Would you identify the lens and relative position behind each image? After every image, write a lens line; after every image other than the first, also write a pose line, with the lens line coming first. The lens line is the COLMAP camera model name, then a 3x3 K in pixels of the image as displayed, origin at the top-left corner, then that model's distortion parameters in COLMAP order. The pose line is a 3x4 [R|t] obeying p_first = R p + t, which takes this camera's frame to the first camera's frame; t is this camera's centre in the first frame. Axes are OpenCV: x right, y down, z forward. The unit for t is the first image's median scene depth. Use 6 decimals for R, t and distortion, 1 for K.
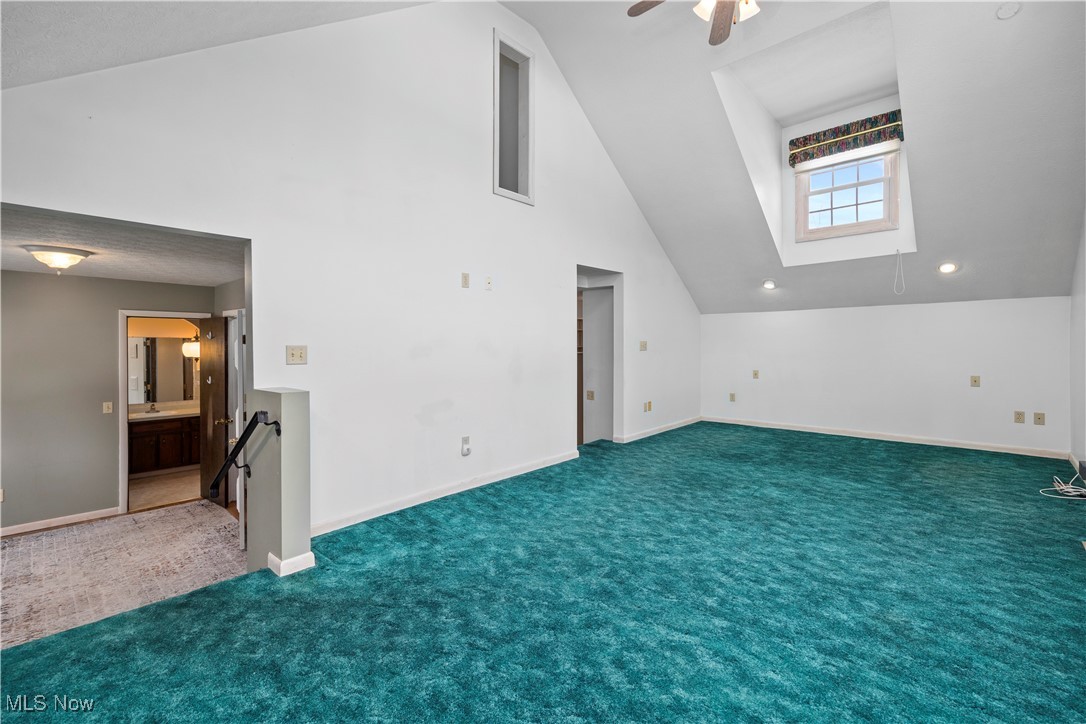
lens RADIAL K [[463.0, 0, 544.0], [0, 463.0, 346.4], [0, 0, 1]] dist [-0.019476, 0.000193]
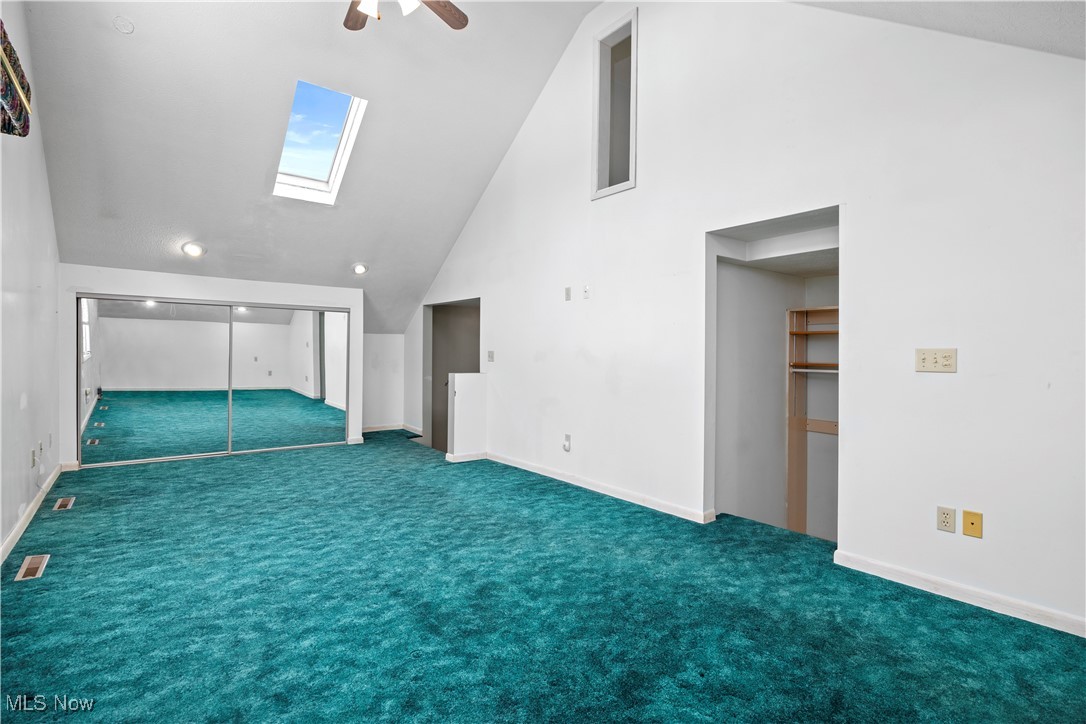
lens RADIAL K [[518.1, 0, 541.8], [0, 518.1, 349.0], [0, 0, 1]] dist [-0.014325, 0.000593]
pose [[-0.150619, 0.005320, -0.988578, 1.081196], [-0.006684, 0.999957, 0.006399, -0.018084], [0.988569, 0.007572, -0.150577, 1.135270]]
